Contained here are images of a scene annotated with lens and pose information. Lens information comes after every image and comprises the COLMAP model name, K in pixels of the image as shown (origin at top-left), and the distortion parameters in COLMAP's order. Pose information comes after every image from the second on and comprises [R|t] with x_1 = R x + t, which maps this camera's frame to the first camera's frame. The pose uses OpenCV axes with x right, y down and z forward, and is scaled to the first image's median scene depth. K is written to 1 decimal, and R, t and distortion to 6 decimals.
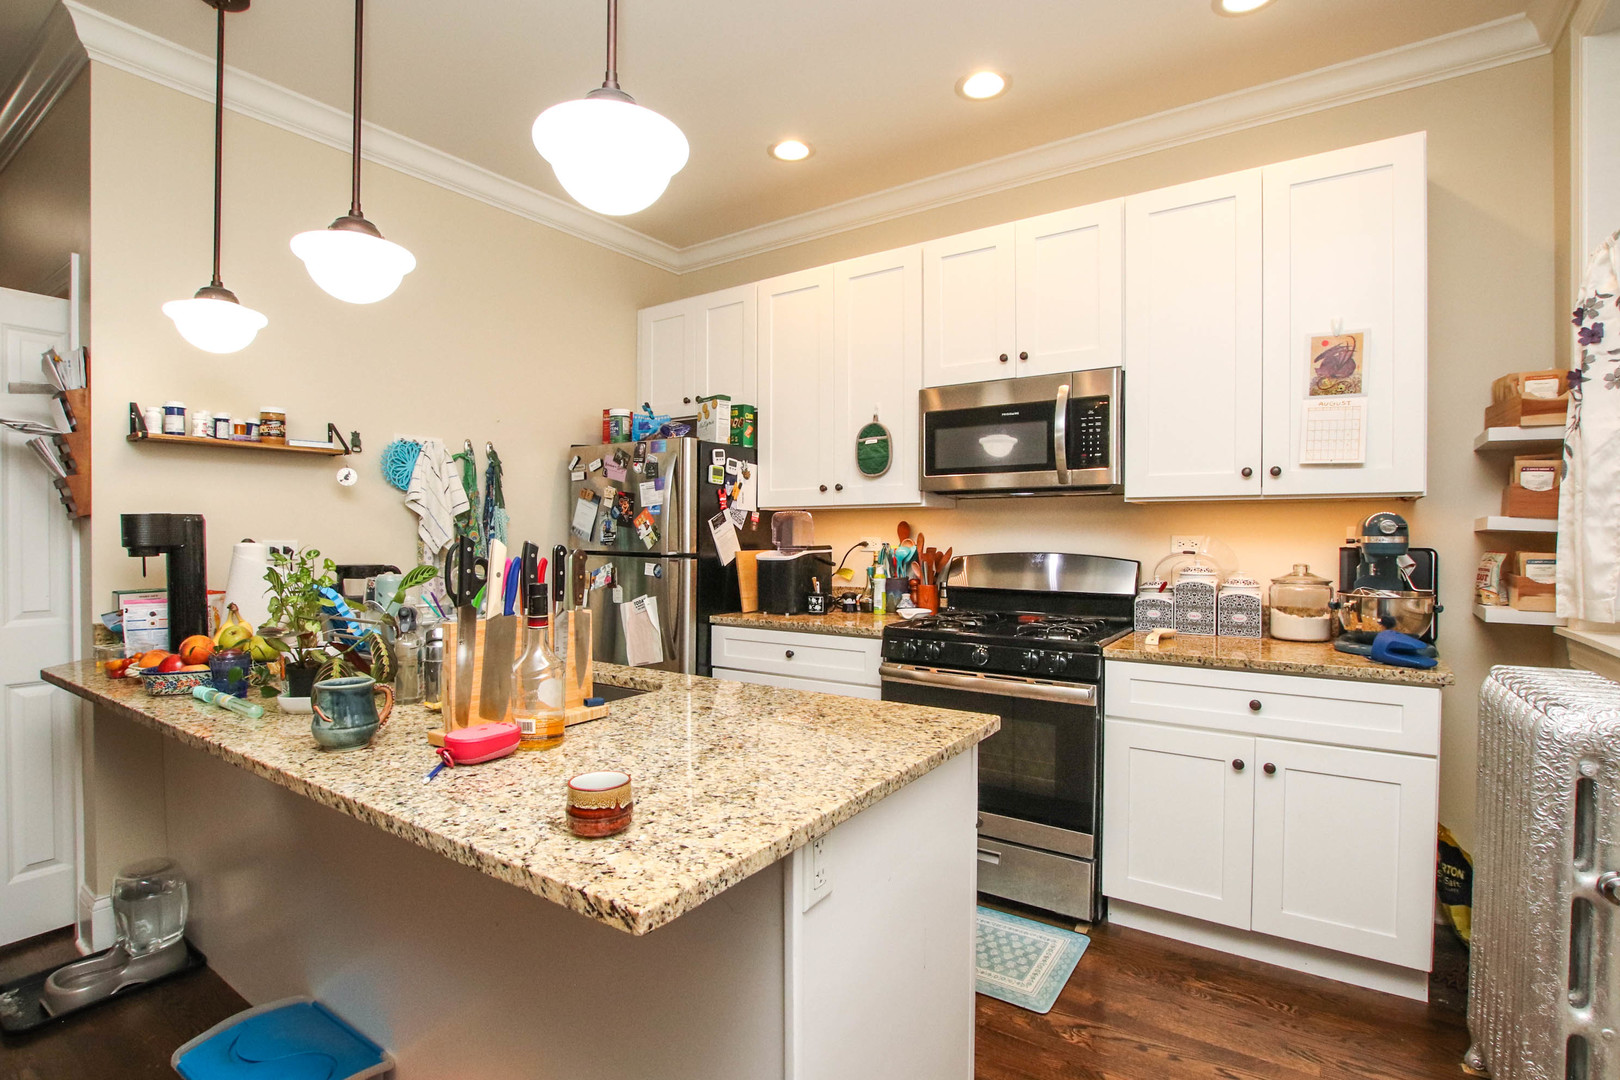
lens RADIAL K [[776.4, 0, 807.8], [0, 776.4, 532.1], [0, 0, 1]] dist [-0.000089, 0.000023]
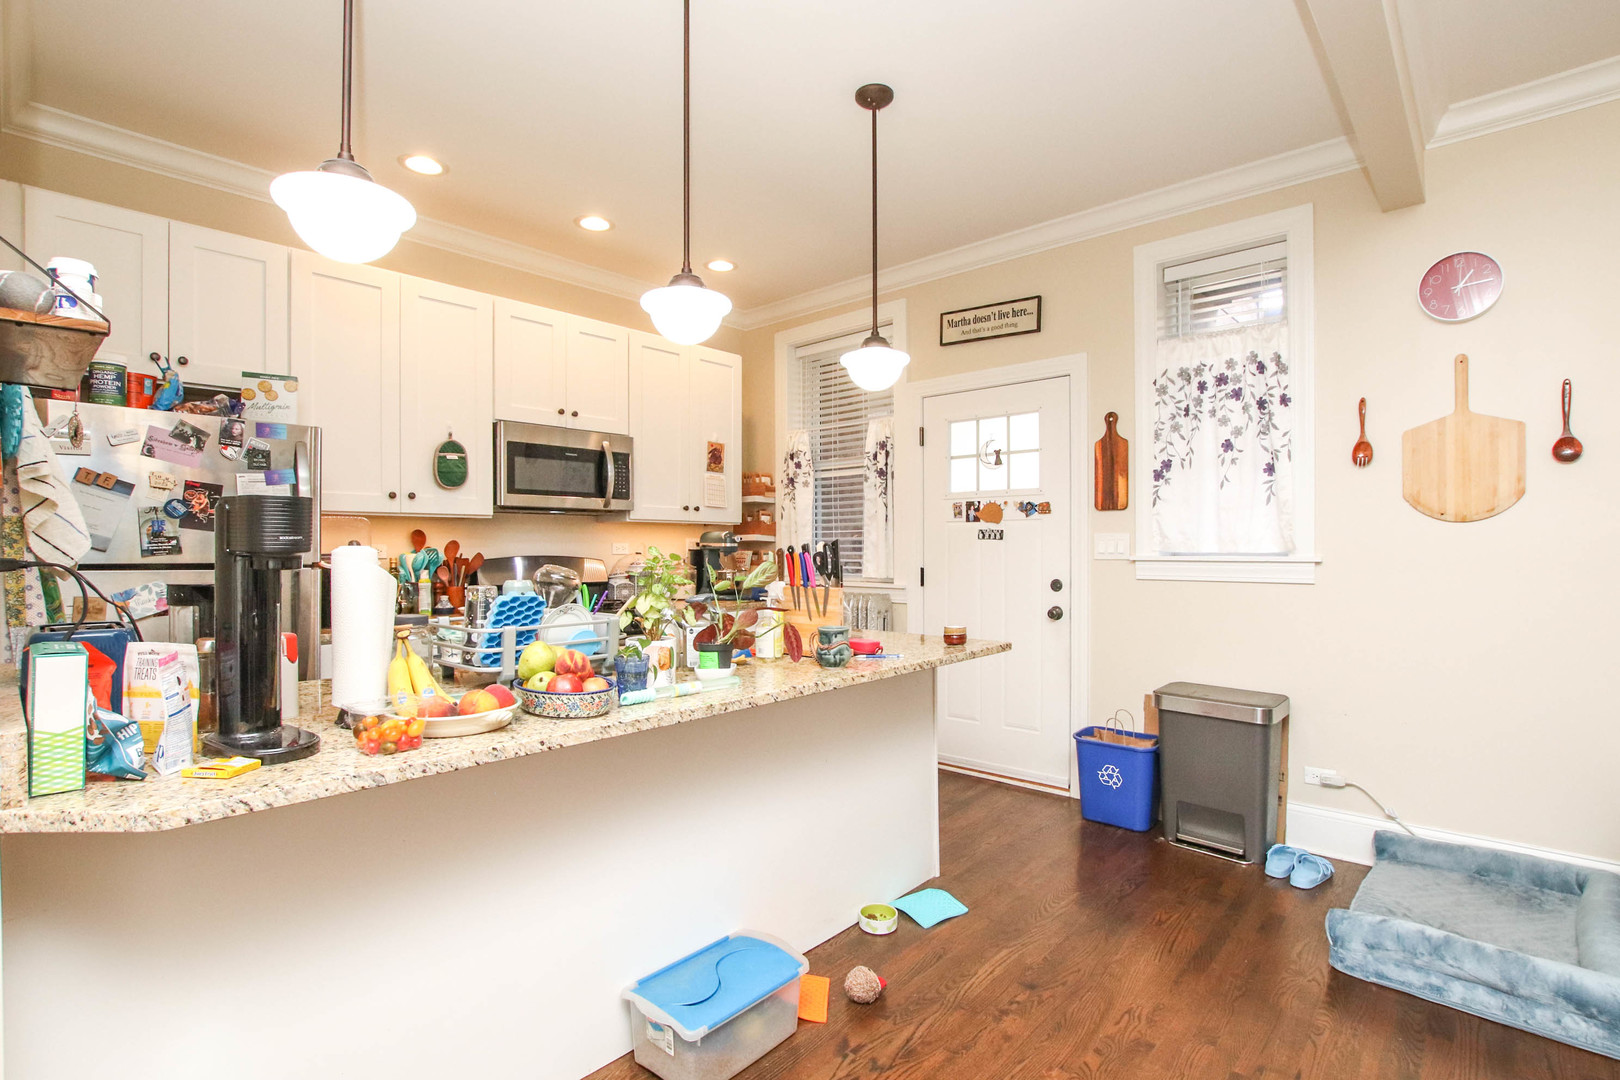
lens RADIAL K [[781.7, 0, 813.7], [0, 781.7, 552.8], [0, 0, 1]] dist [0.000182, 0.000592]
pose [[0.137278, -0.007693, 0.990503, -0.980978], [0.007070, 0.999952, 0.006786, 0.015644], [-0.990507, 0.006071, 0.137326, 0.354114]]
